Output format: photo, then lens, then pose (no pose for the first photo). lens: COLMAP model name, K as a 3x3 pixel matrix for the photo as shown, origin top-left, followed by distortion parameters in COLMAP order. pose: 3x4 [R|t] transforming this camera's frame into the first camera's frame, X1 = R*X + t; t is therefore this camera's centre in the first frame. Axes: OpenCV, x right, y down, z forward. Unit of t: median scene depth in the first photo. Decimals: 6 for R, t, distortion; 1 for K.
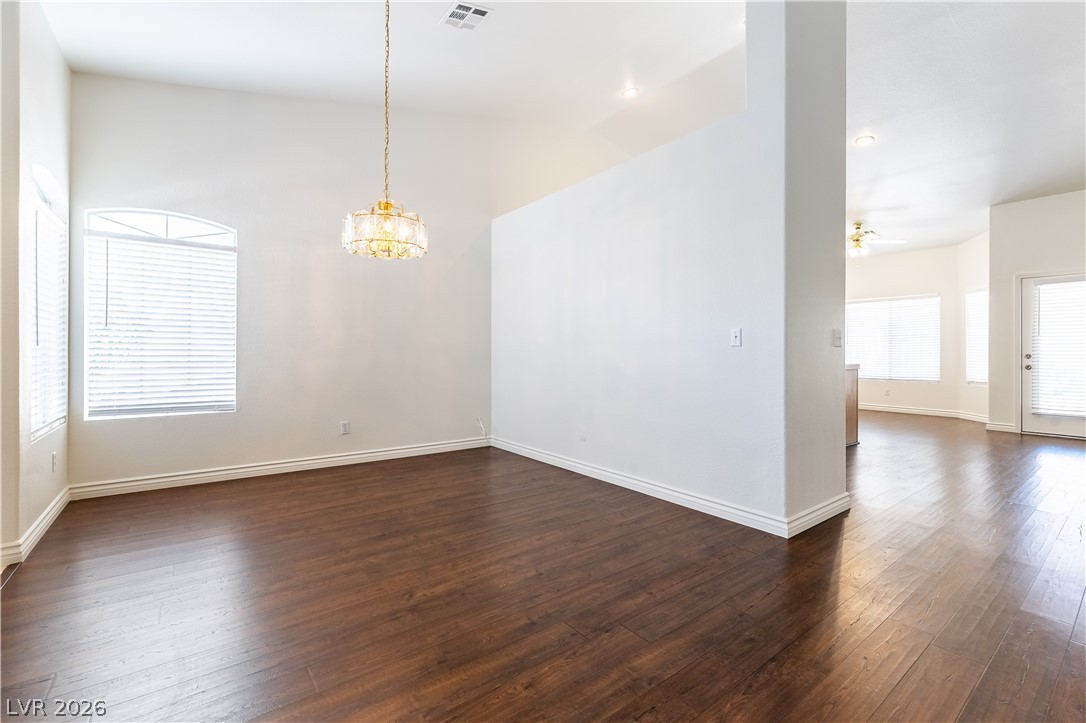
lens RADIAL K [[476.3, 0, 547.2], [0, 476.3, 354.3], [0, 0, 1]] dist [0.000120, -0.000613]
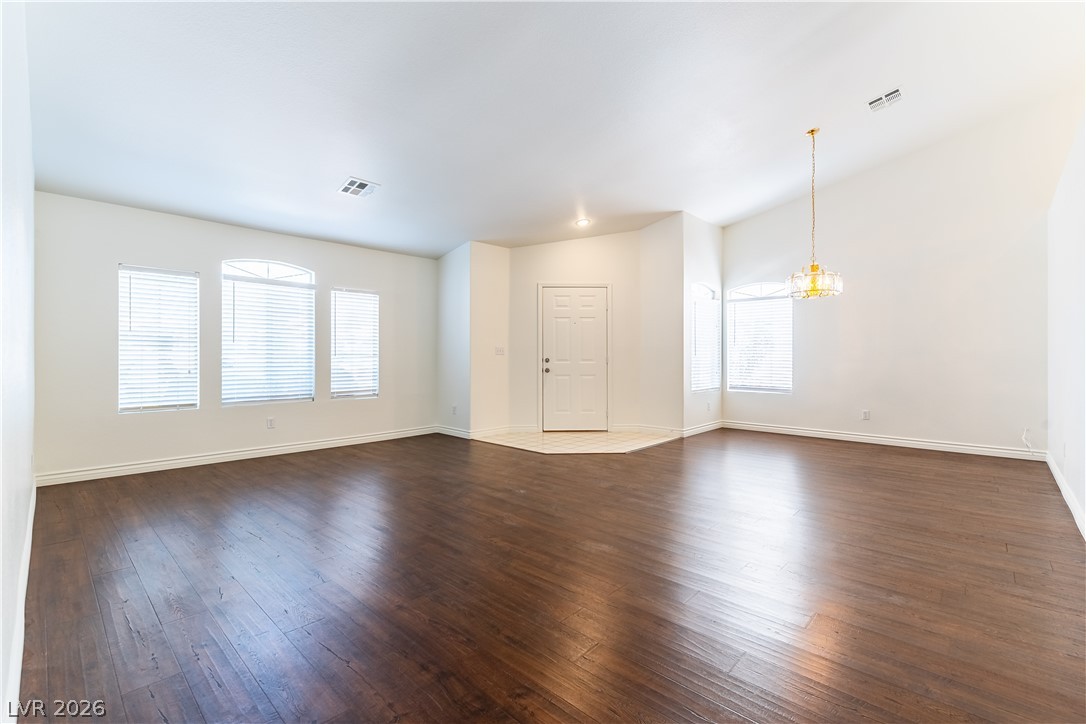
lens RADIAL K [[476.3, 0, 546.5], [0, 476.3, 358.4], [0, 0, 1]] dist [0.000120, -0.000613]
pose [[0.158846, 0.000198, -0.987303, 0.631332], [-0.005081, 0.999987, -0.000617, 0.001176], [0.987290, 0.005115, 0.158845, -0.081606]]
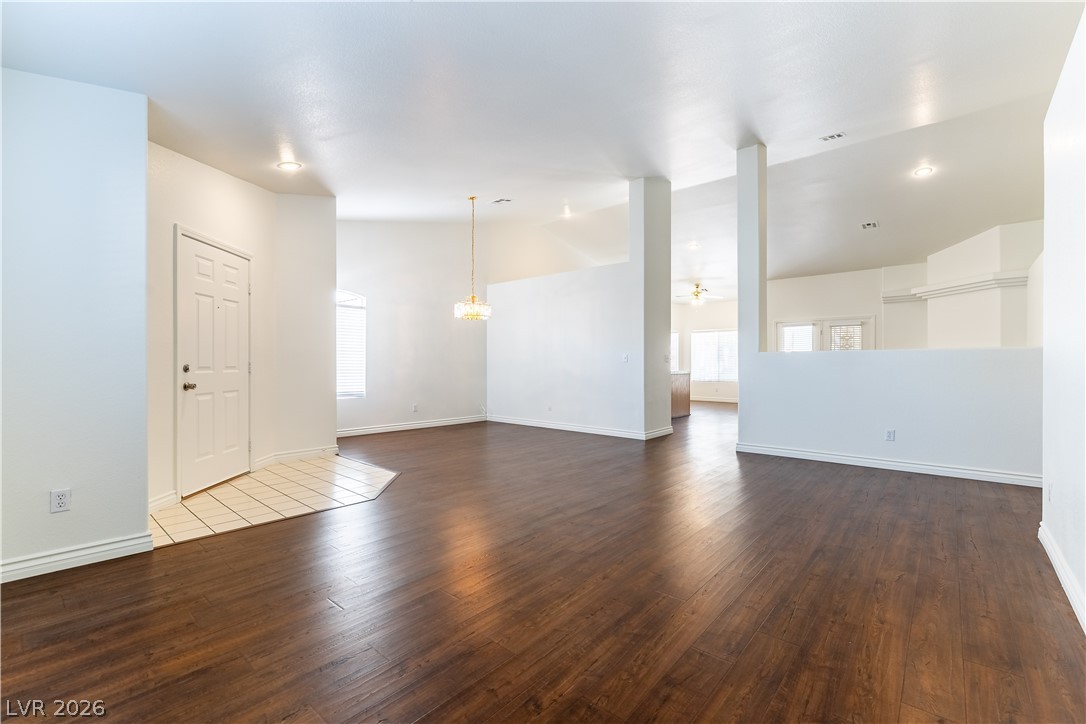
lens RADIAL K [[476.3, 0, 544.6], [0, 476.3, 367.7], [0, 0, 1]] dist [0.000120, -0.000613]
pose [[0.978335, -0.002300, 0.207015, -0.268367], [0.001853, 0.999996, 0.002355, 0.003424], [-0.207019, -0.001921, 0.978335, -0.682674]]
